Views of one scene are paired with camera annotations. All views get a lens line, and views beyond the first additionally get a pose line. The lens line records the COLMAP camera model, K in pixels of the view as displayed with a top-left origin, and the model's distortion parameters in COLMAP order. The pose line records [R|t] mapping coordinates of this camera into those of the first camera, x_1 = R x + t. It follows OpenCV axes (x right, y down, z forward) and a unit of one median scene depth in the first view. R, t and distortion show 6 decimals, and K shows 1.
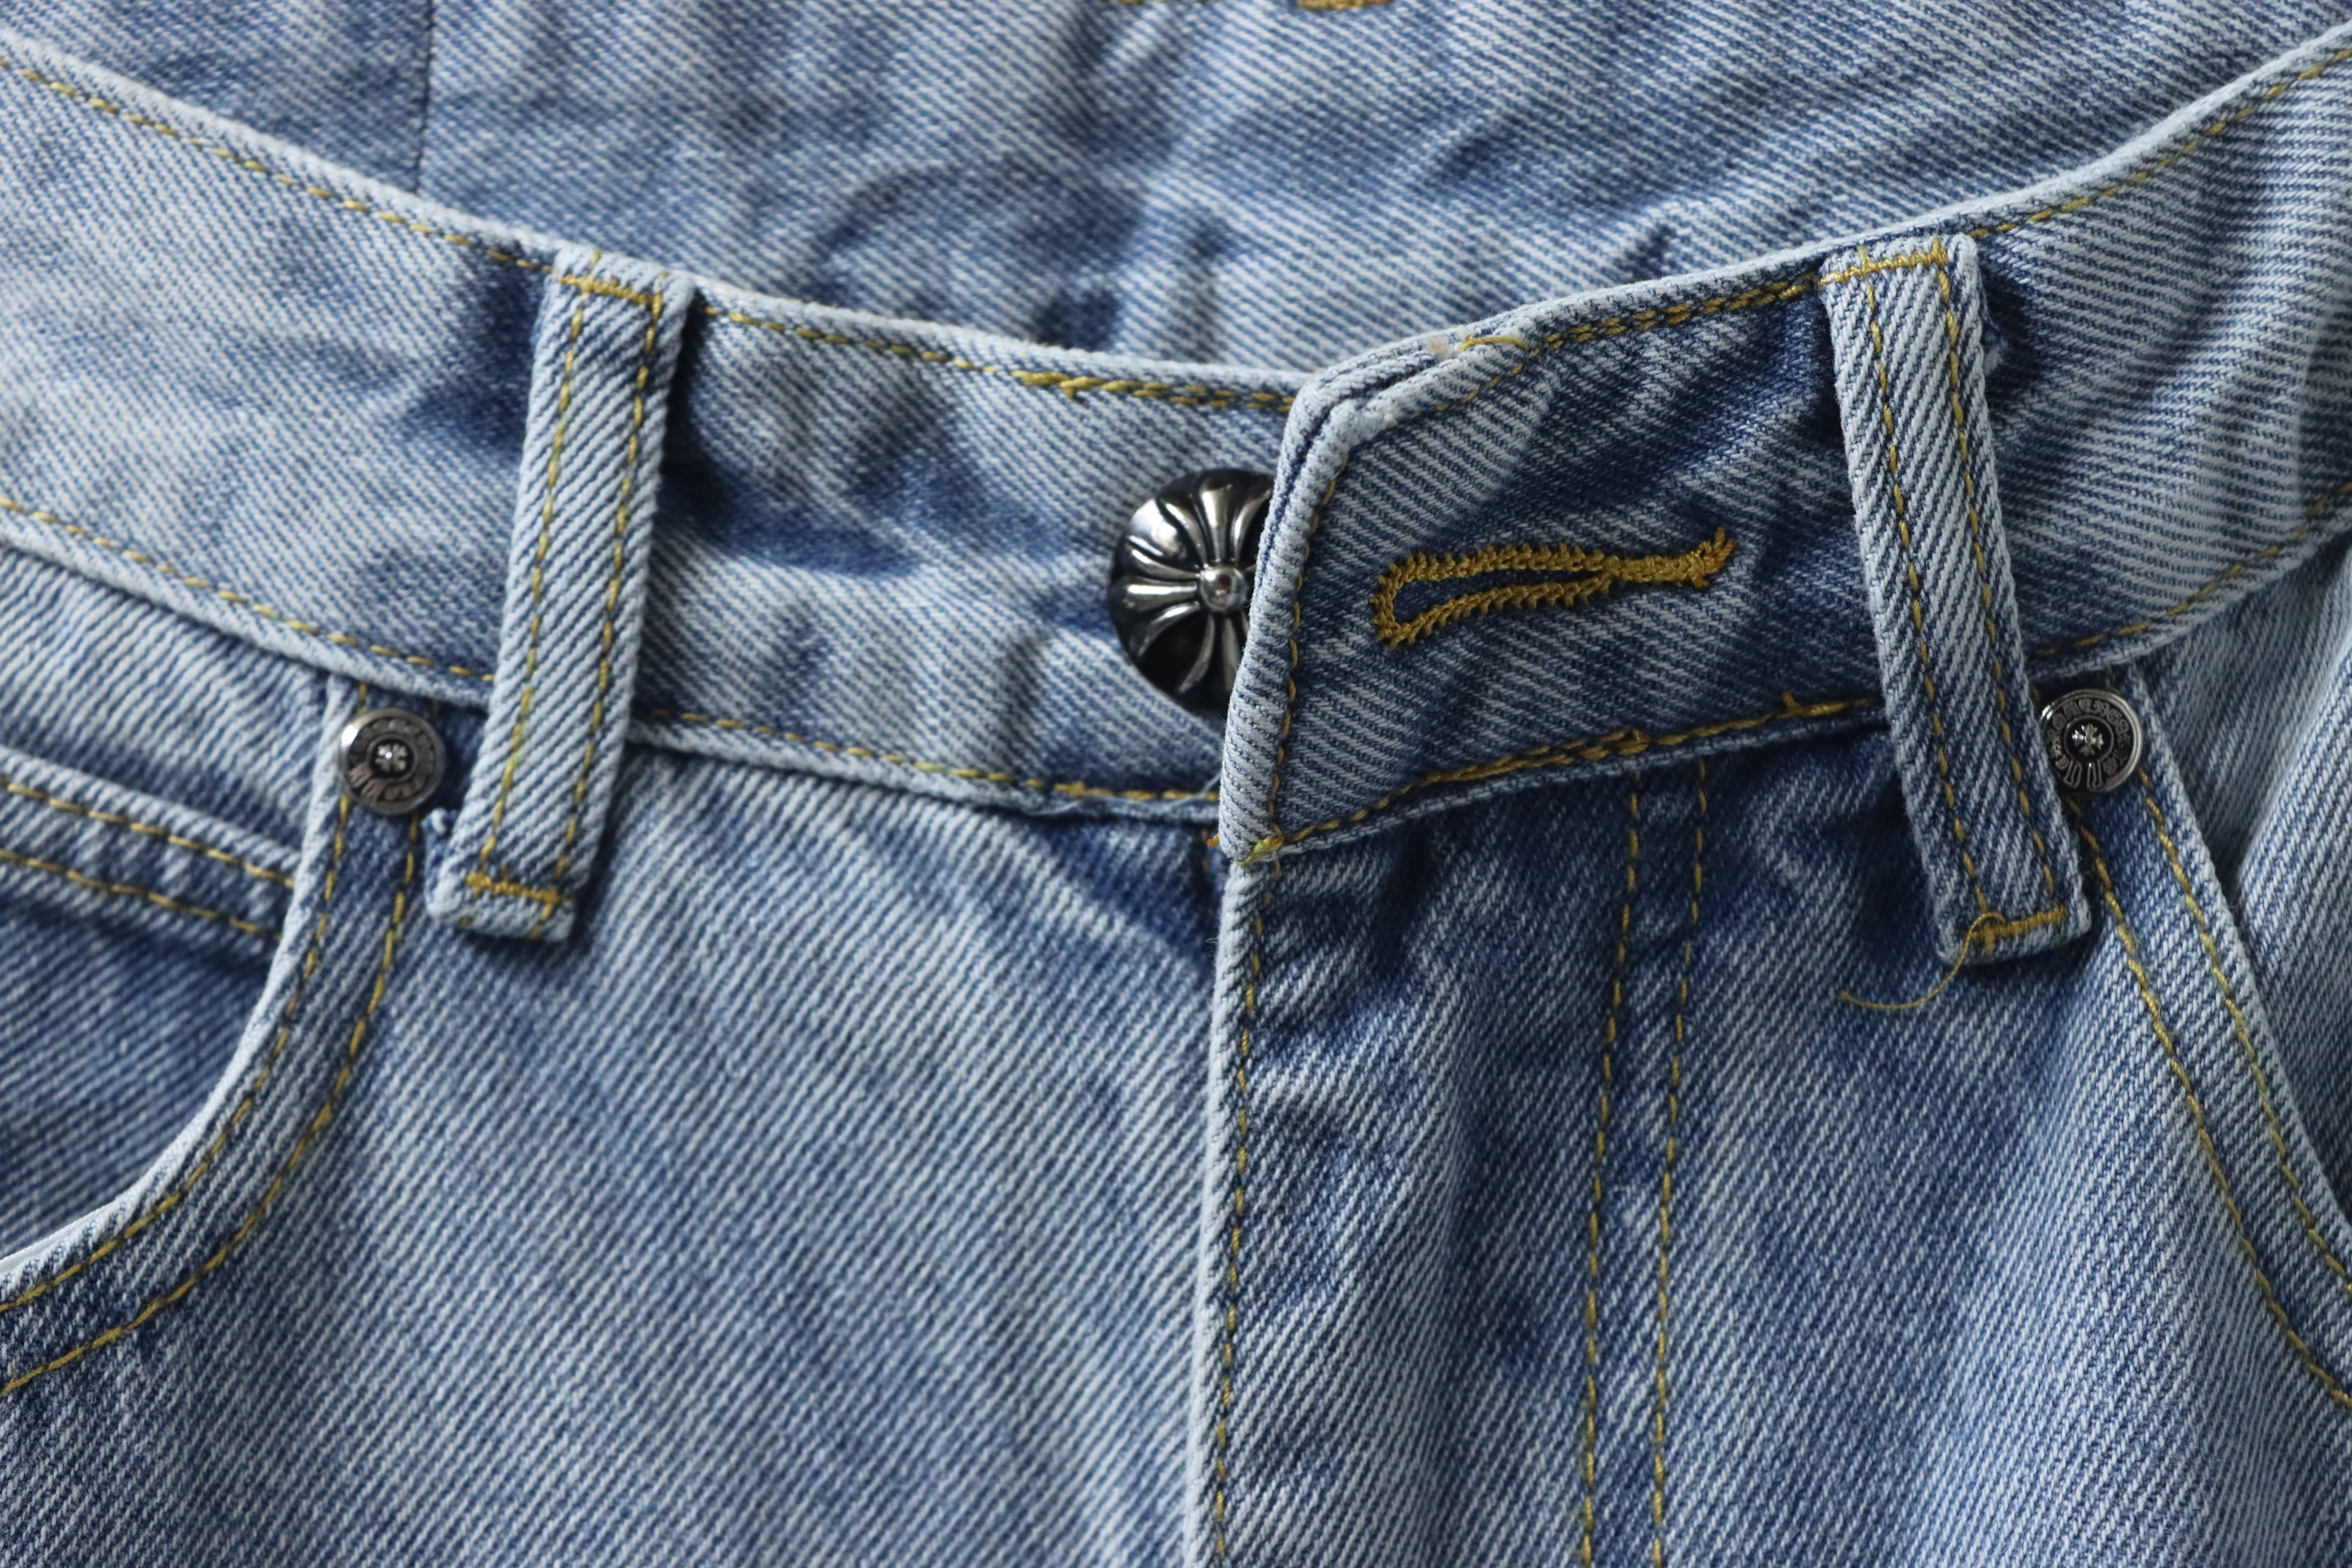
lens RADIAL K [[5934.8, 0, 1173.5], [0, 5934.8, 784.2], [0, 0, 1]] dist [0.175513, 0.000000]
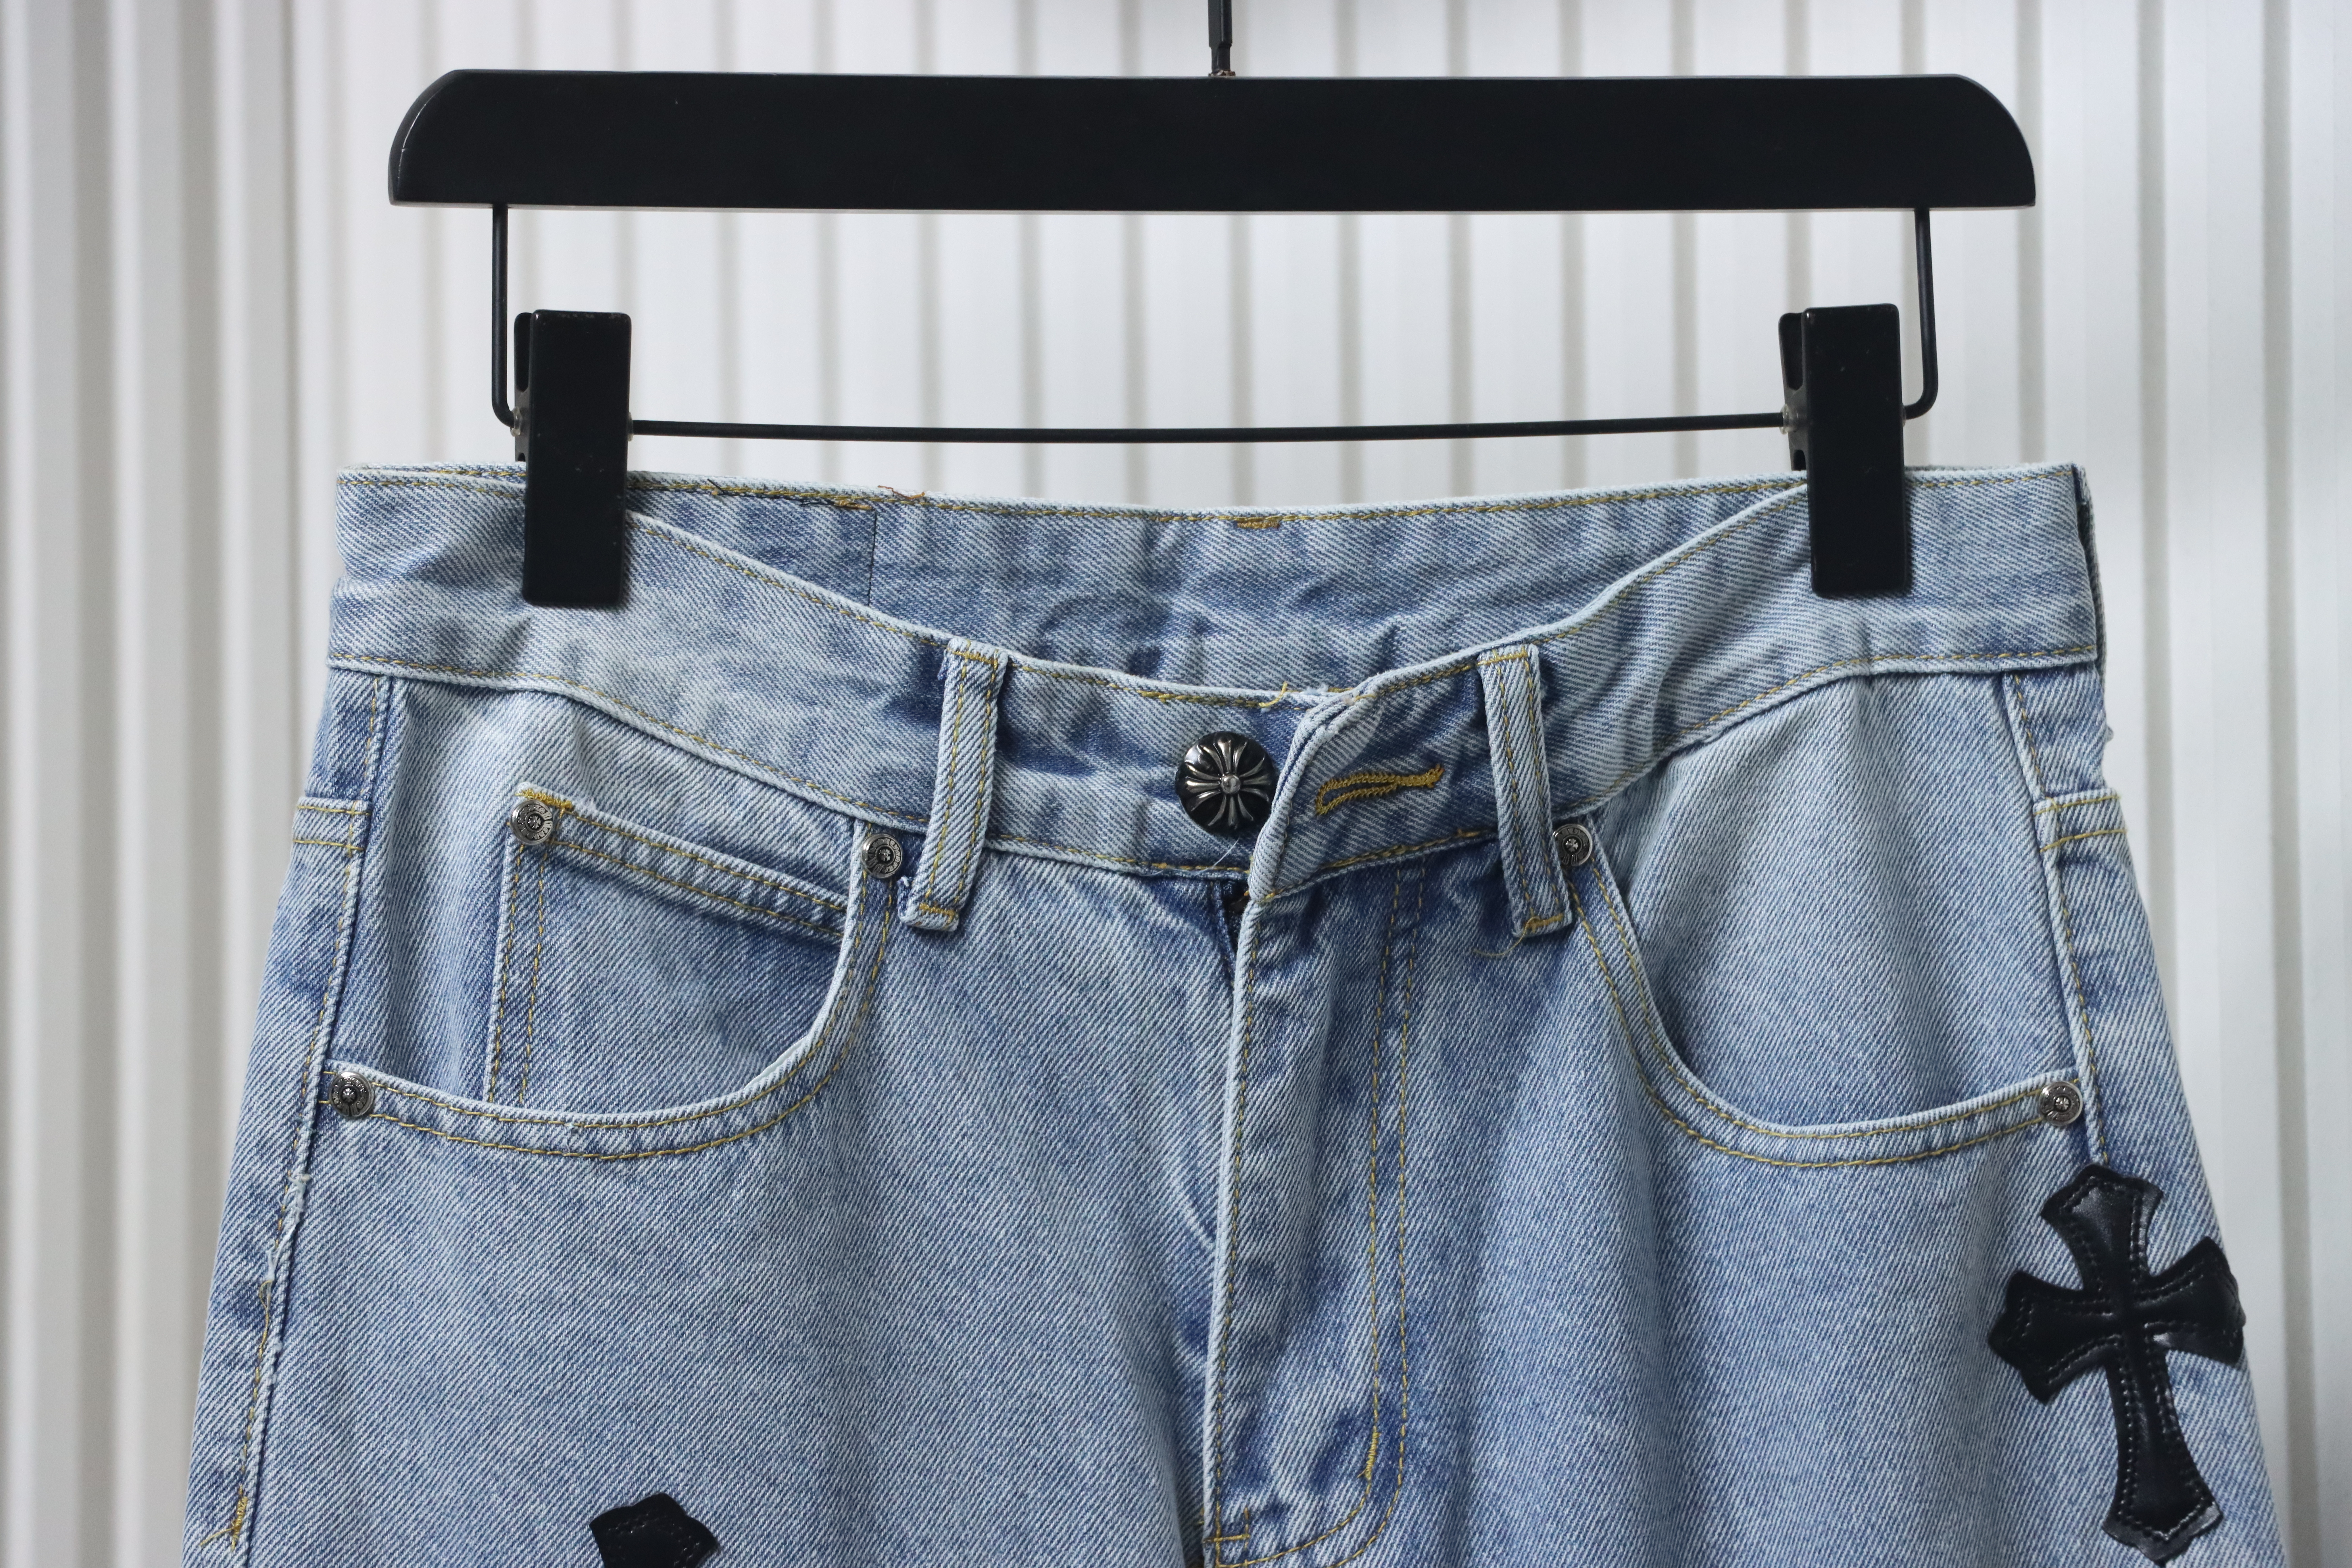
lens RADIAL K [[14762.6, 0, 1177.9], [0, 14762.6, 781.4], [0, 0, 1]] dist [2.943281, 0.000000]
pose [[0.959691, -0.006781, 0.280976, -1.691707], [-0.011911, 0.997830, 0.064764, -0.420925], [-0.280806, -0.065500, 0.957527, -4.721094]]
